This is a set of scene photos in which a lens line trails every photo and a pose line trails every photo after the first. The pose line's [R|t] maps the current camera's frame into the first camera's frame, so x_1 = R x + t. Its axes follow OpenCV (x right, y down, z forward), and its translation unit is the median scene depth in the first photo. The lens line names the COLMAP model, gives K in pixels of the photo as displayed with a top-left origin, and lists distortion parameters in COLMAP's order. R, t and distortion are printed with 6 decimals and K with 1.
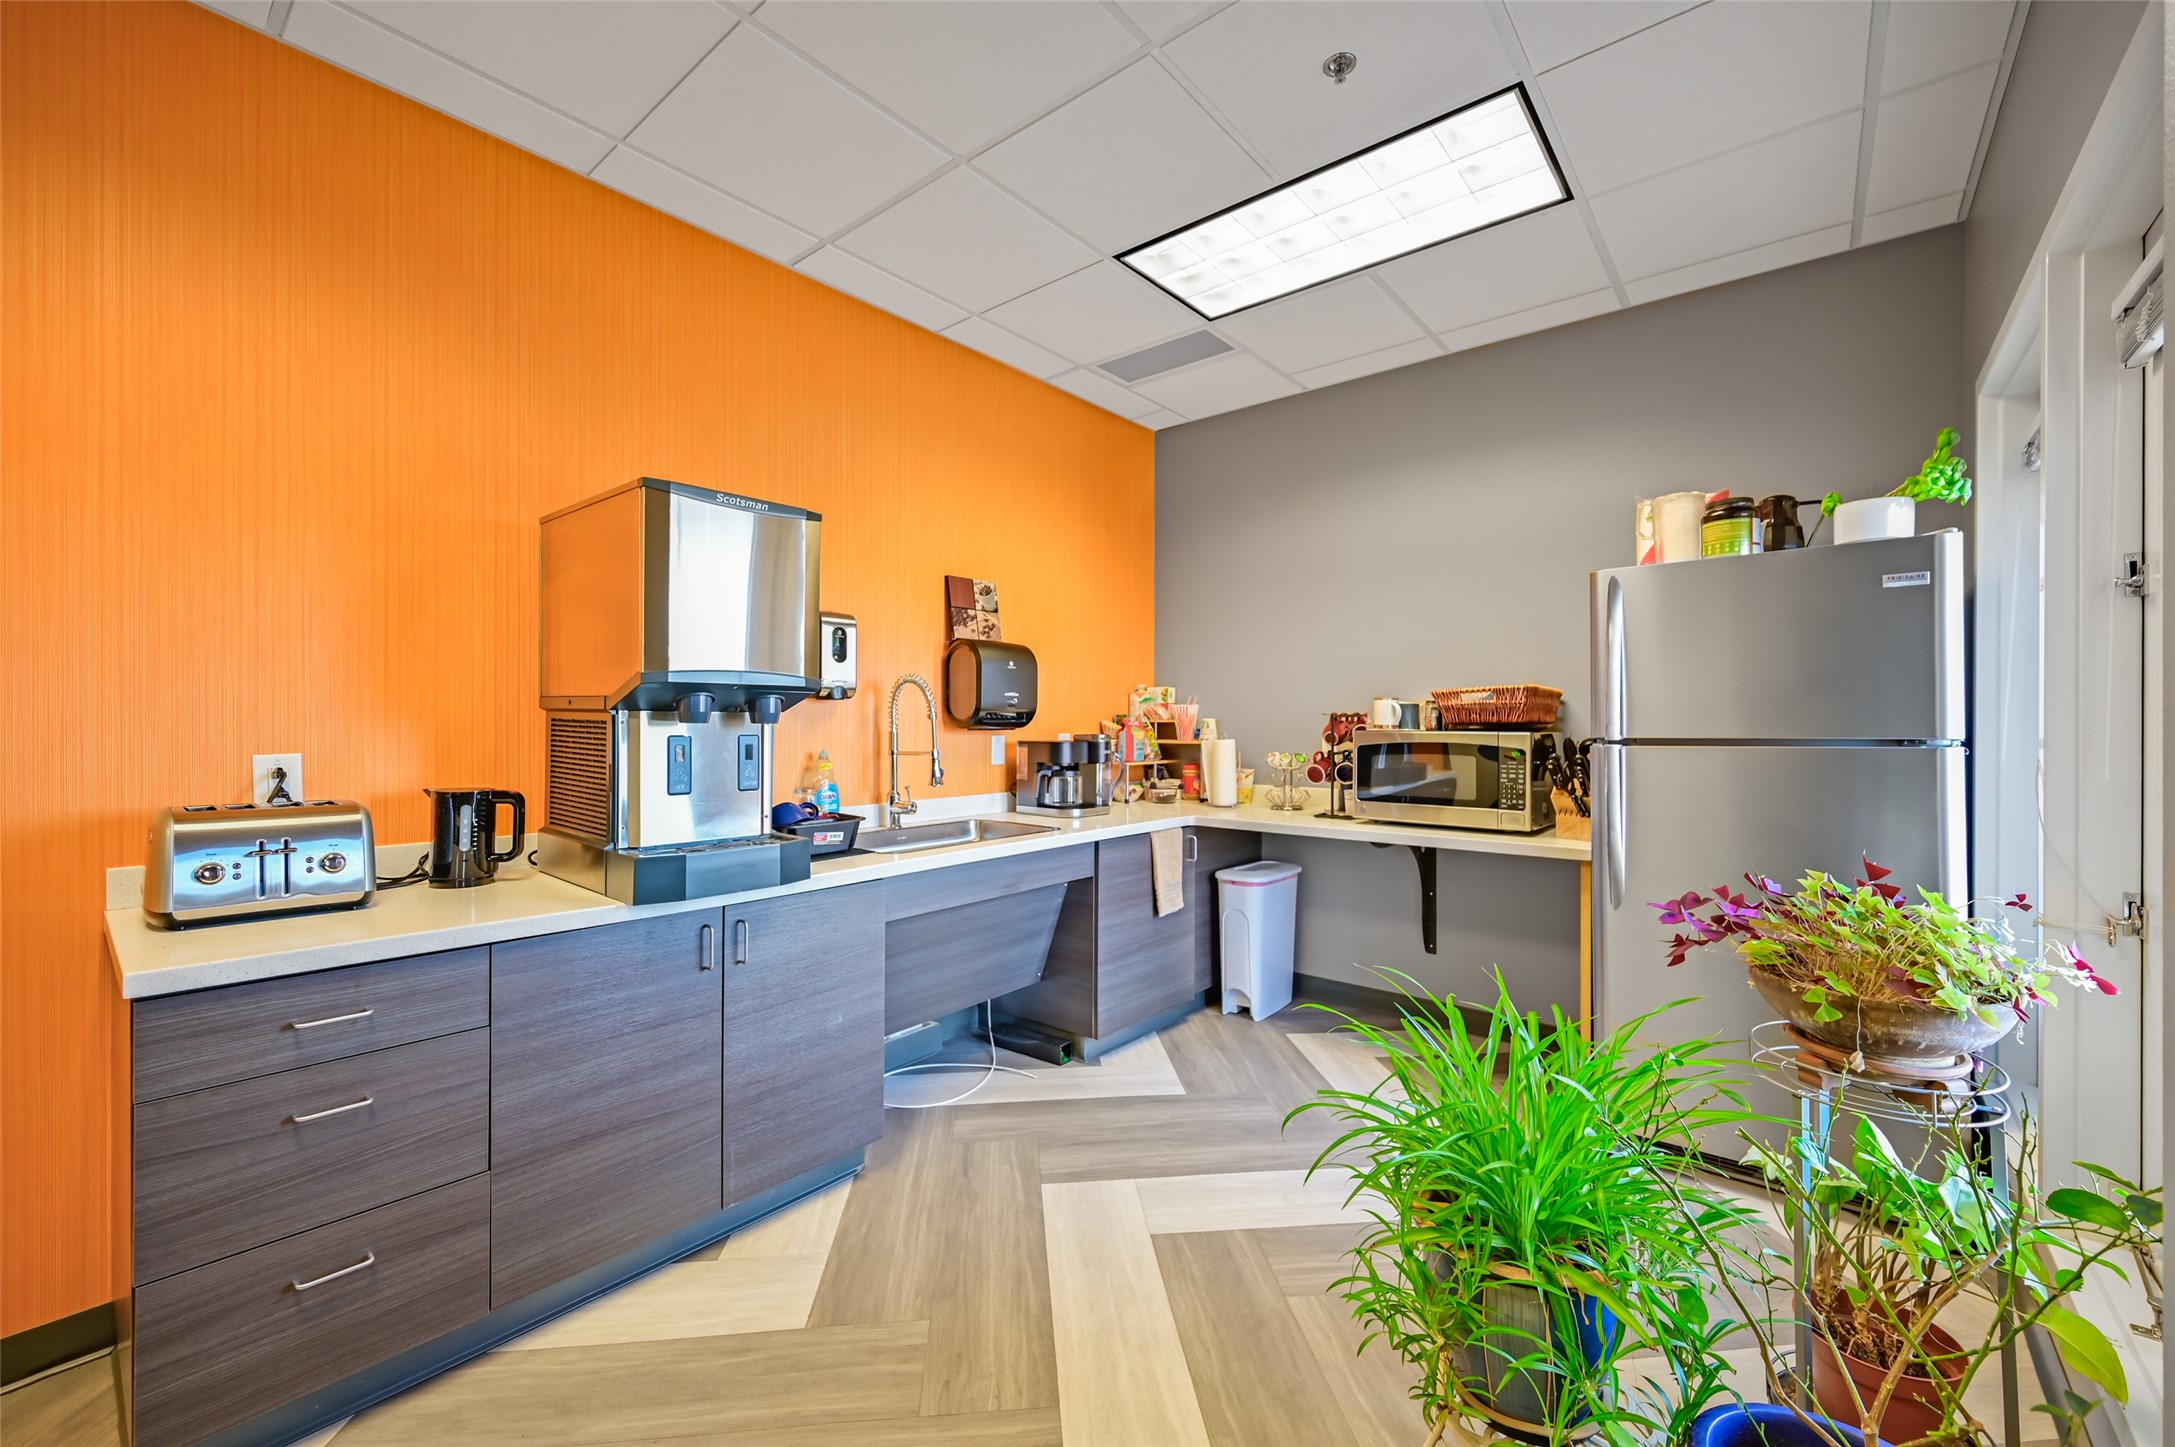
lens RADIAL K [[873.0, 0, 1093.6], [0, 873.0, 723.2], [0, 0, 1]] dist [0.000254, 0.000118]
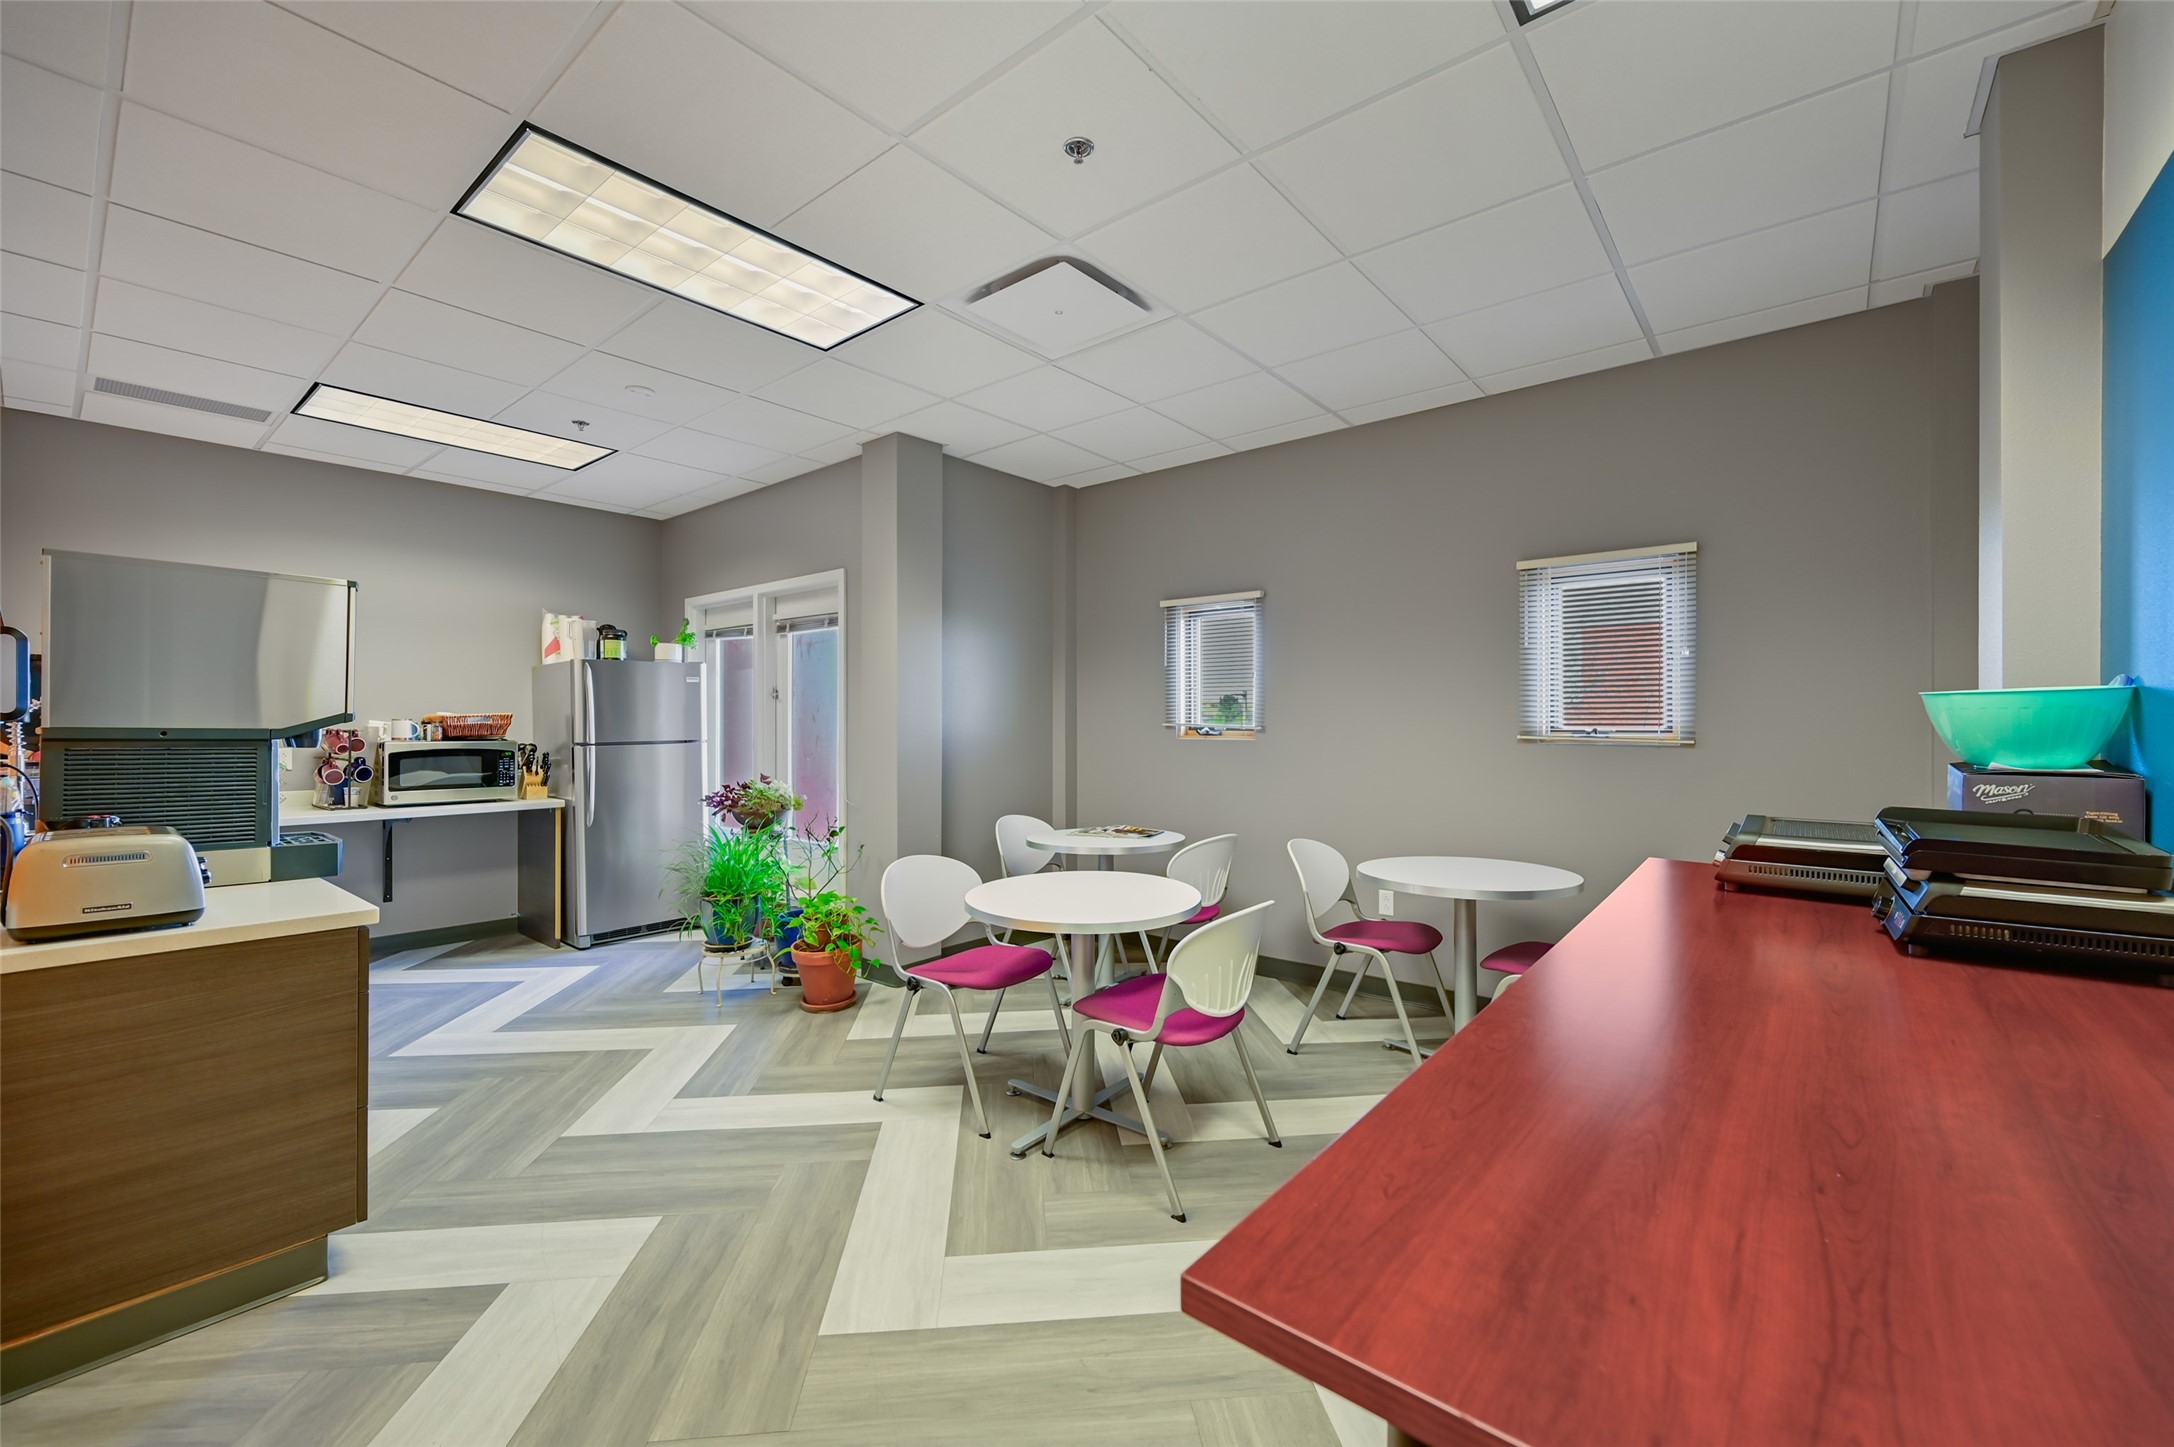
lens RADIAL K [[872.6, 0, 1093.1], [0, 872.6, 723.2], [0, 0, 1]] dist [0.000254, 0.000118]
pose [[0.004535, 0.000527, 0.999990, -1.364539], [0.002657, 0.999996, -0.000539, -0.022888], [-0.999986, 0.002659, 0.004534, -0.171566]]
